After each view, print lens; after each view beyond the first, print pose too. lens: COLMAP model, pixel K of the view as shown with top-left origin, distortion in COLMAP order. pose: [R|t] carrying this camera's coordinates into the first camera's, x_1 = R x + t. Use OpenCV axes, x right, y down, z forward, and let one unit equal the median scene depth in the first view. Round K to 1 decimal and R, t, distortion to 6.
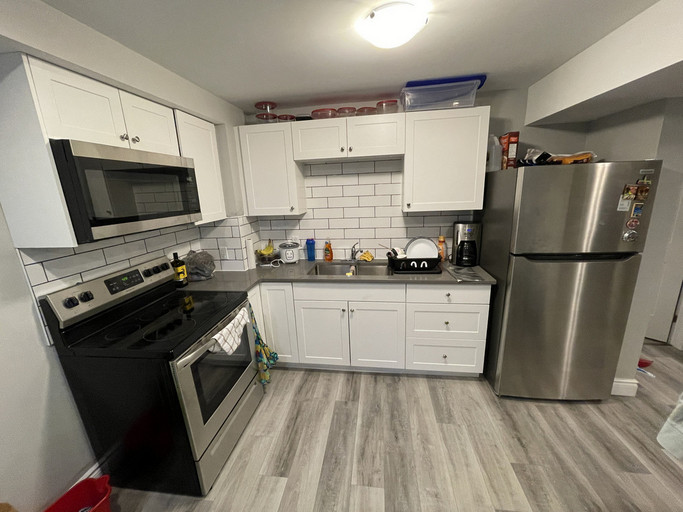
lens RADIAL K [[277.7, 0, 343.2], [0, 277.7, 256.6], [0, 0, 1]] dist [-0.002591, 0.002035]
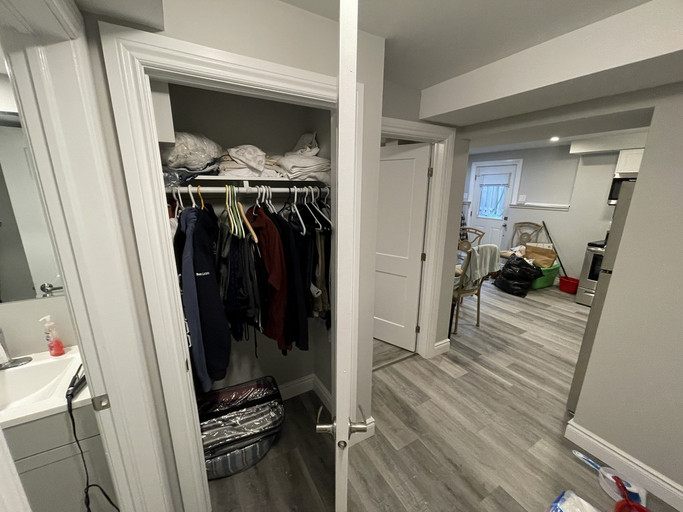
lens RADIAL K [[277.7, 0, 342.0], [0, 277.7, 257.7], [0, 0, 1]] dist [-0.002591, 0.002035]
pose [[-0.792850, 0.173446, -0.584213, 2.853198], [-0.126796, 0.890714, 0.436521, -0.426552], [0.596080, 0.420172, -0.684211, 1.325611]]
